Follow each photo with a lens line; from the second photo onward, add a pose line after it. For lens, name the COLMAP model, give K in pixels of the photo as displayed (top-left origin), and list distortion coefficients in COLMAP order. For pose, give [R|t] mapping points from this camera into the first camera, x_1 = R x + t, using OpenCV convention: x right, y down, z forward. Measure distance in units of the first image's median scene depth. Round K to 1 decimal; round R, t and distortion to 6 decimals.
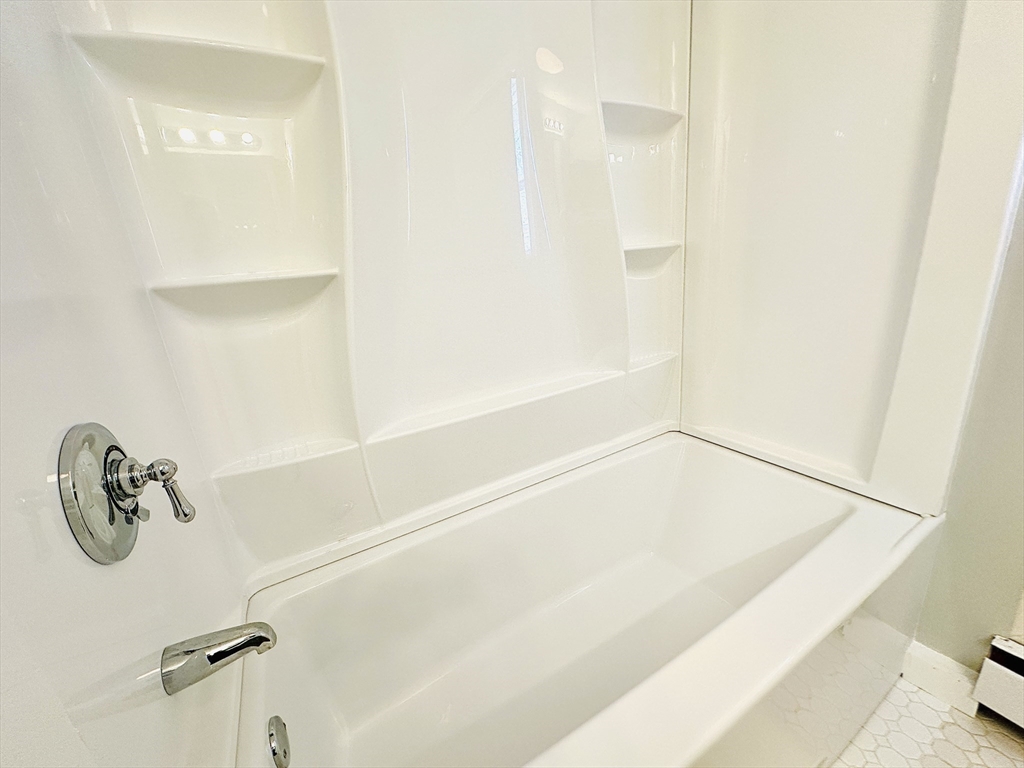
lens RADIAL K [[412.4, 0, 513.3], [0, 412.4, 387.0], [0, 0, 1]] dist [0.004174, 0.000839]
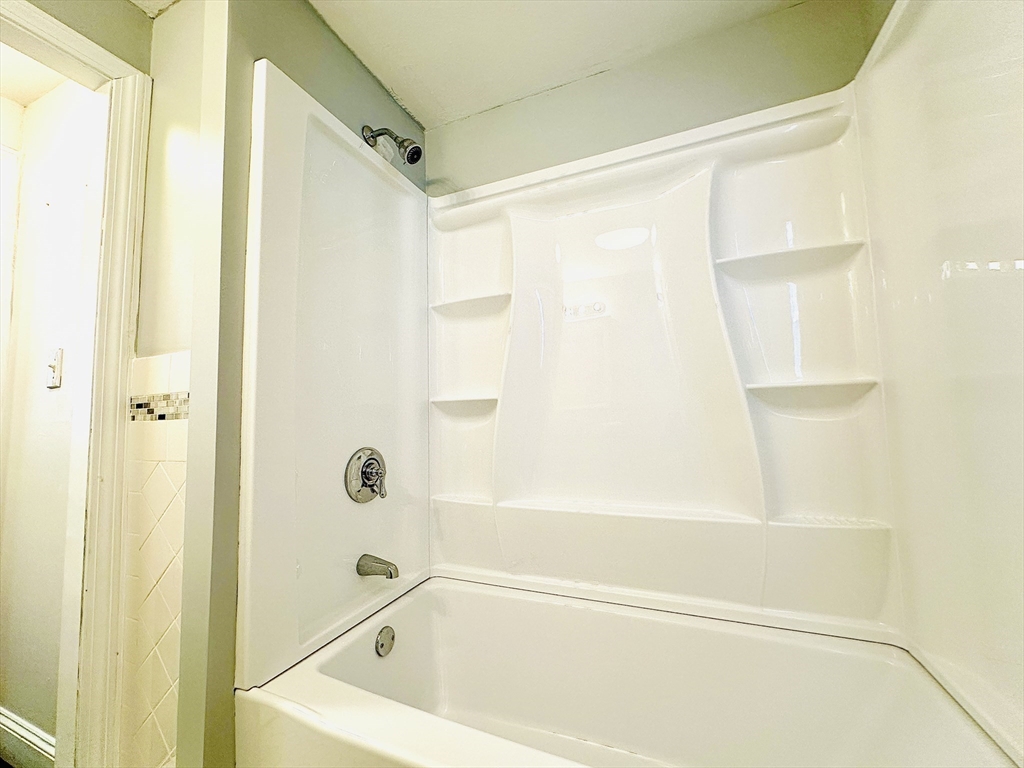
lens RADIAL K [[412.4, 0, 510.3], [0, 412.4, 383.0], [0, 0, 1]] dist [0.004174, 0.000839]
pose [[0.602357, 0.014525, -0.798095, 0.809284], [-0.249222, 0.953275, -0.170750, -0.042705], [0.758324, 0.301755, 0.577831, 0.008493]]
